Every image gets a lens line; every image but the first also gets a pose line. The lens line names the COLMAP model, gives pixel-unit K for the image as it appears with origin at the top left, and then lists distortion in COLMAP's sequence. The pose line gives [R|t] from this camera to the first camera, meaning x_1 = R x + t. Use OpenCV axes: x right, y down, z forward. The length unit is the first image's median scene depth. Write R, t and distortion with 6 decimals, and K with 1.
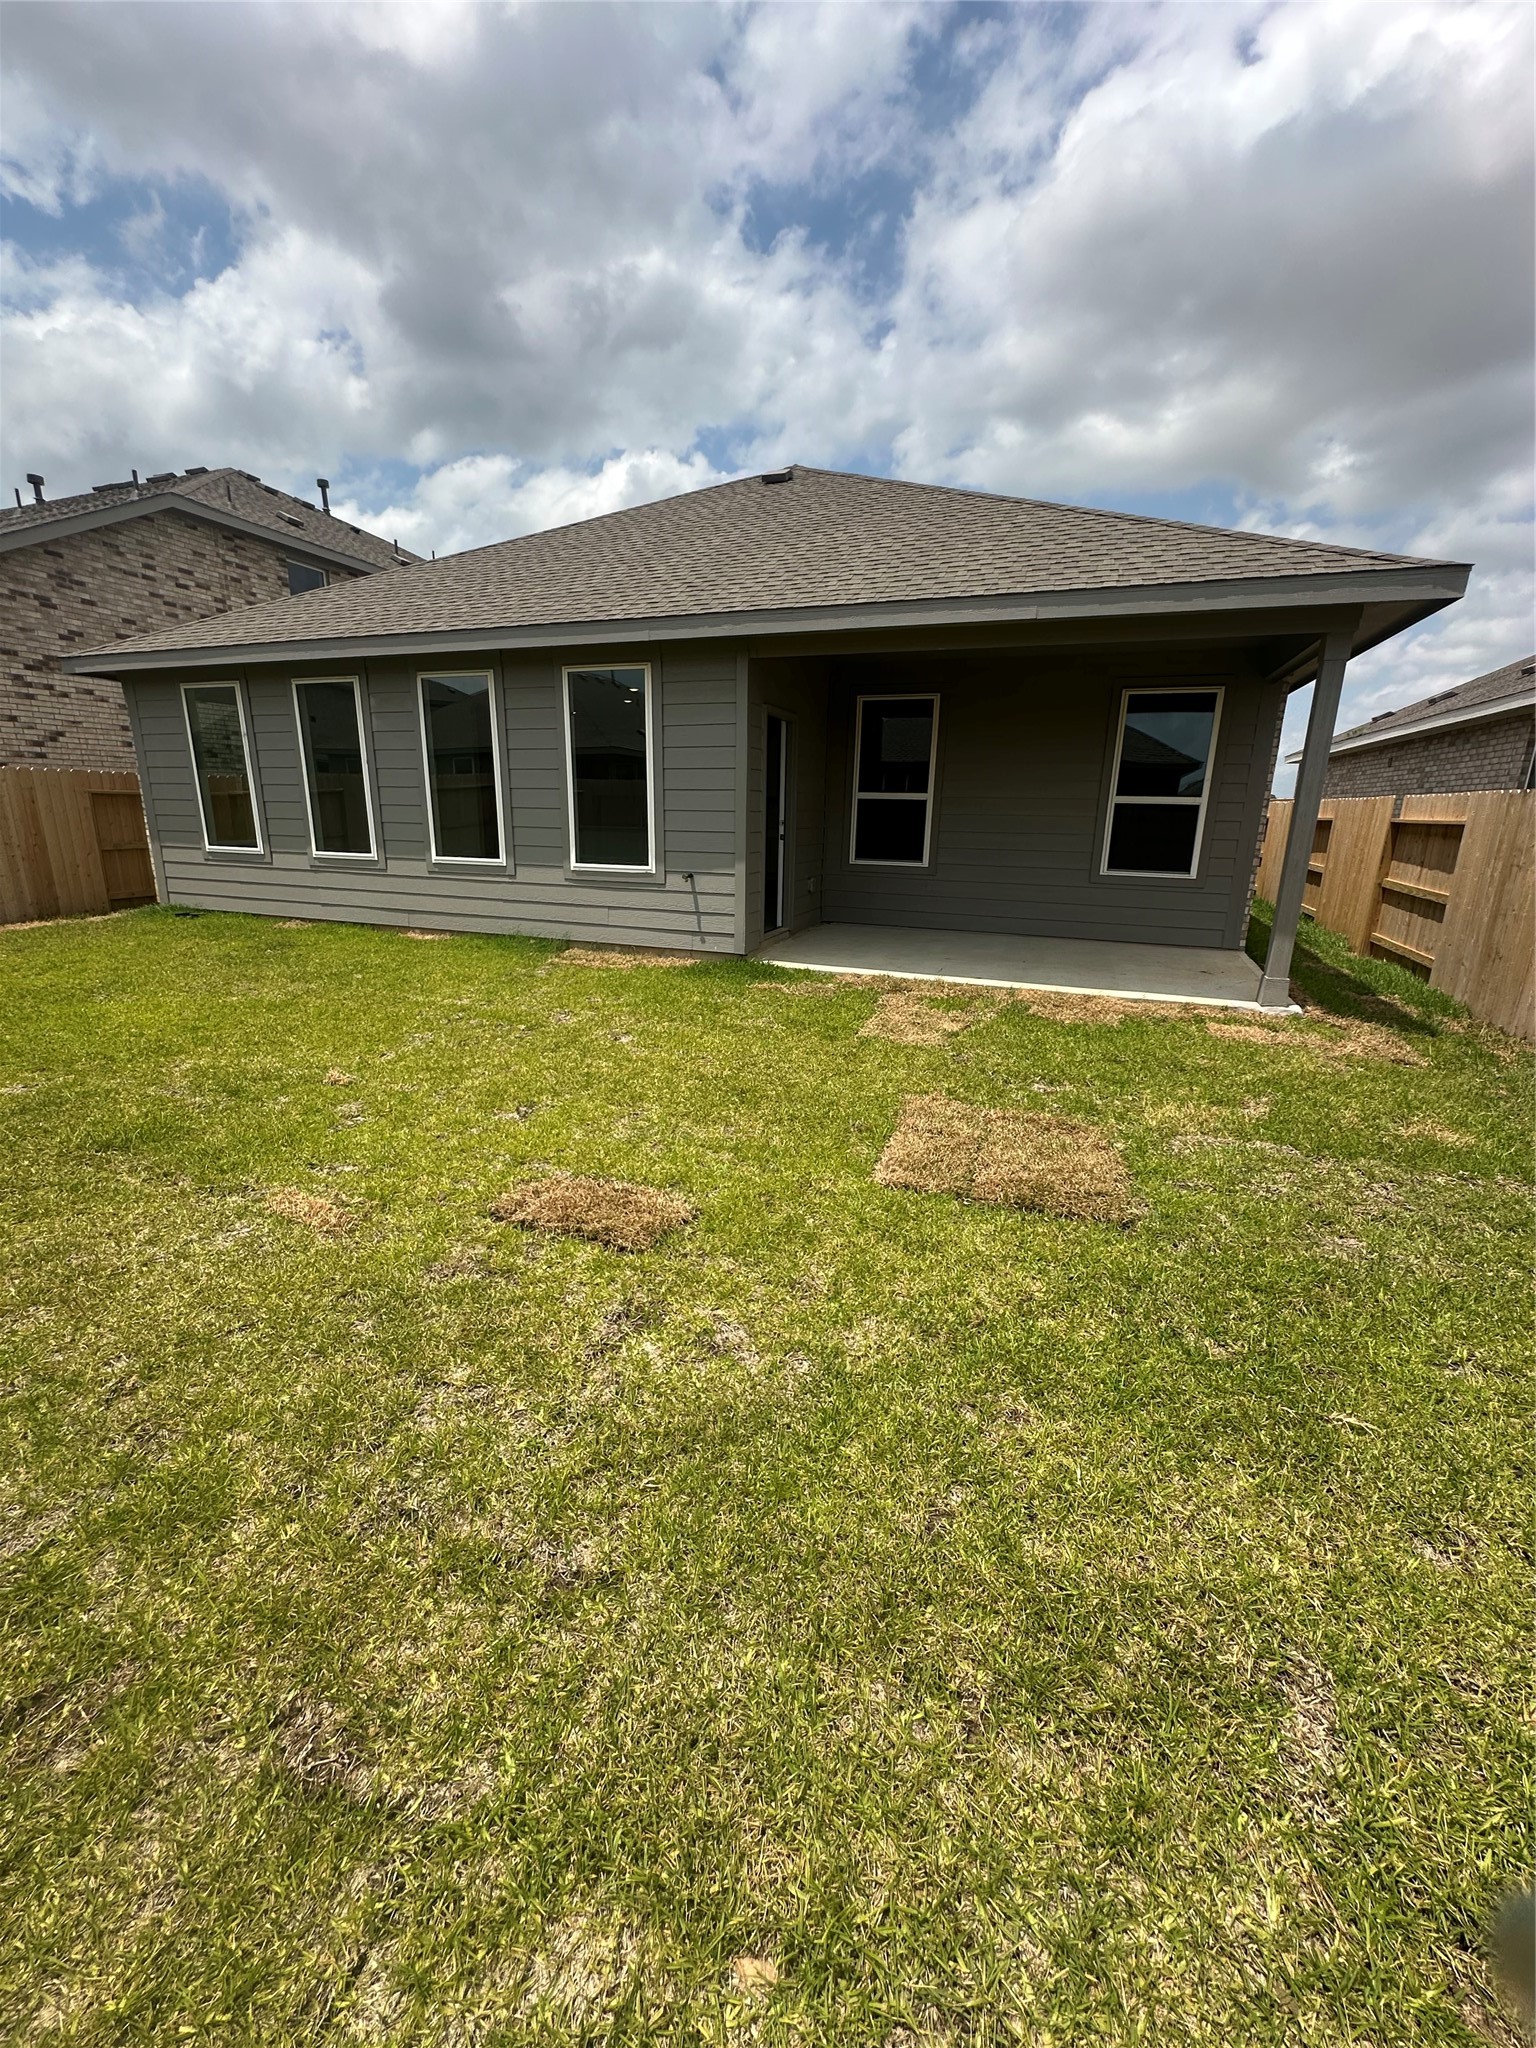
lens RADIAL K [[817.1, 0, 768.0], [0, 817.1, 1024.0], [0, 0, 1]] dist [-0.001429, 0.000170]
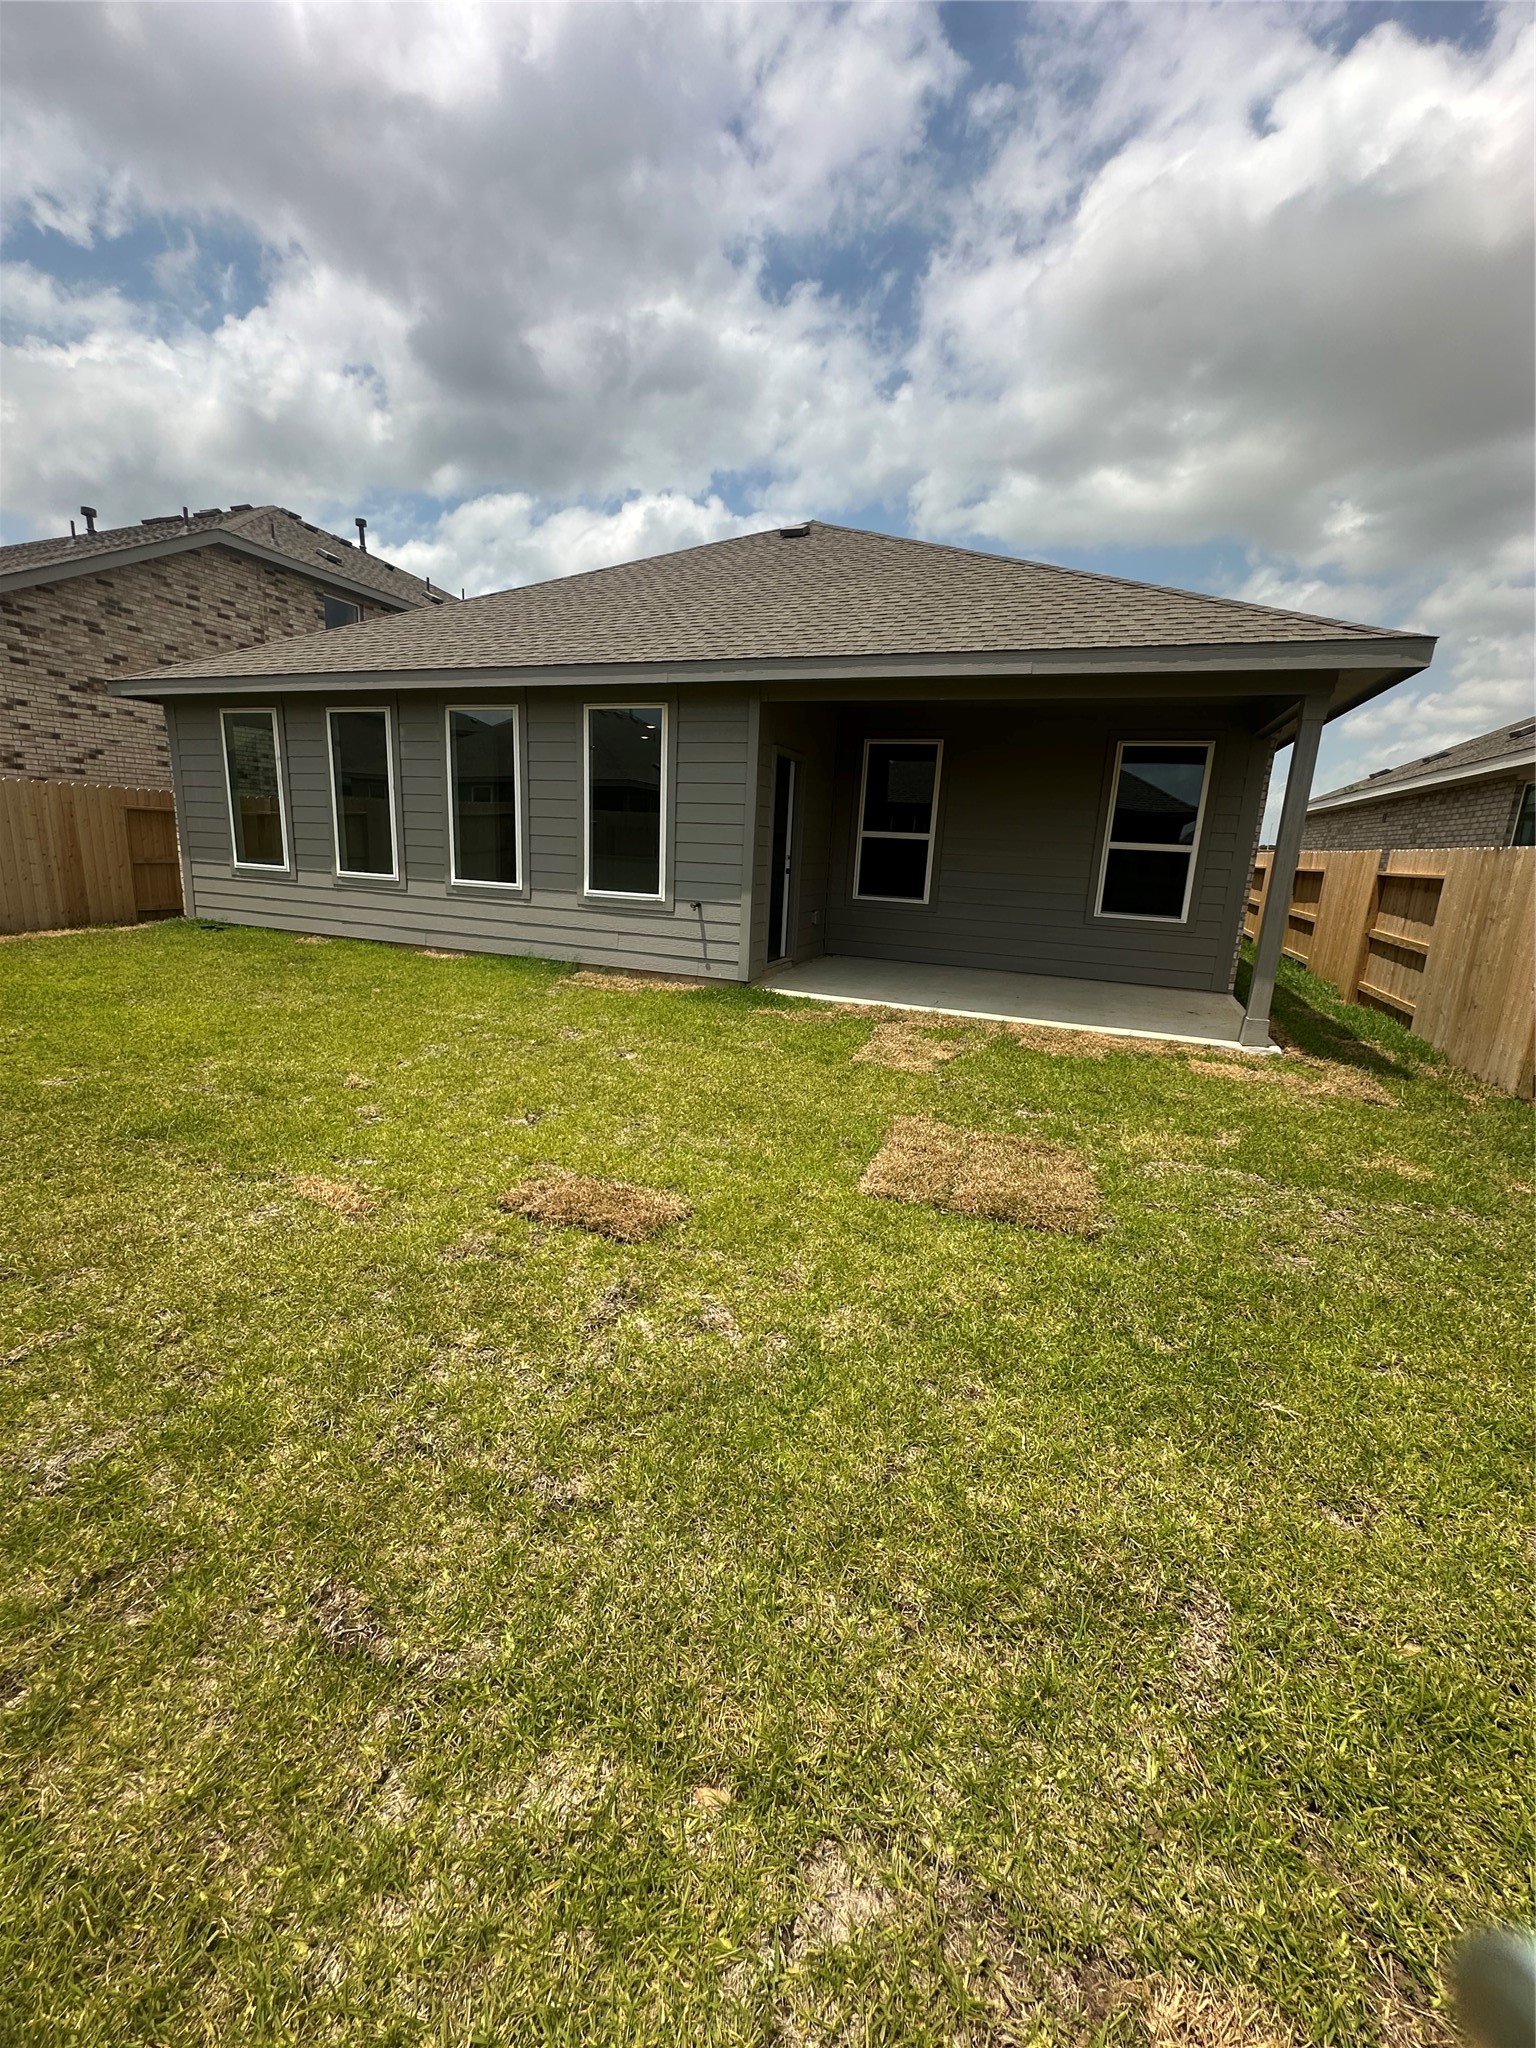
lens RADIAL K [[817.1, 0, 768.0], [0, 817.1, 1024.0], [0, 0, 1]] dist [-0.001429, 0.000170]
pose [[0.999463, 0.032121, -0.006455, 0.016823], [-0.032361, 0.998618, -0.041416, 0.033147], [0.005115, 0.041602, 0.999121, -0.106942]]
